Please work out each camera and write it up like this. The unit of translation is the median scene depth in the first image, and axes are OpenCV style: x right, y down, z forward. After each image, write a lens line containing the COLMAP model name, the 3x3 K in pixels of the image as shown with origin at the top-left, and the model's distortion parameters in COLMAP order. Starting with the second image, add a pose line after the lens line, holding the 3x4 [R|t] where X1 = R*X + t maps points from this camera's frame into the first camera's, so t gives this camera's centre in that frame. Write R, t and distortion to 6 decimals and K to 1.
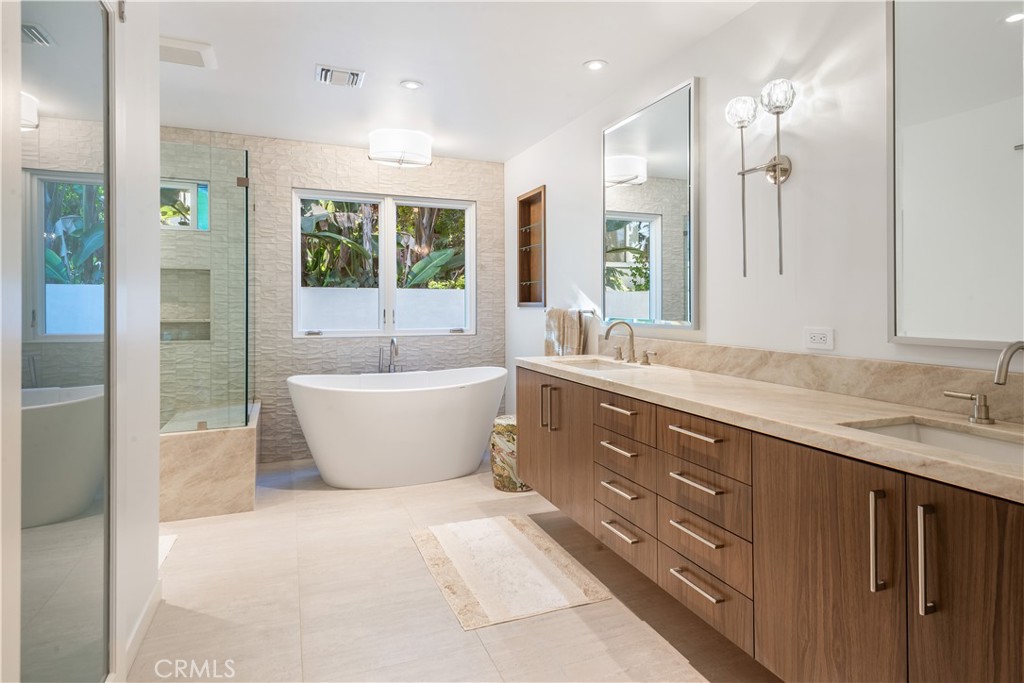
lens RADIAL K [[586.5, 0, 513.3], [0, 586.5, 309.4], [0, 0, 1]] dist [-0.000012, 0.000004]
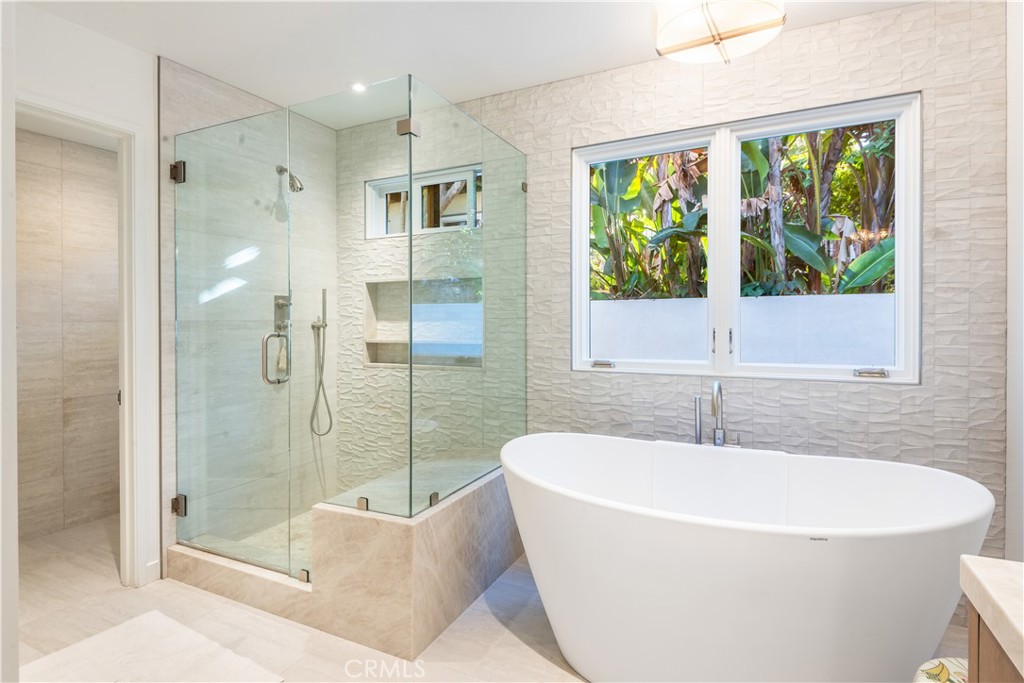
lens RADIAL K [[527.7, 0, 513.2], [0, 527.7, 329.5], [0, 0, 1]] dist [0.031924, -0.024980]
pose [[0.684236, 0.004940, -0.729244, 0.023477], [0.004152, 0.999934, 0.010670, -0.005375], [0.729249, -0.010328, 0.684171, 0.518555]]
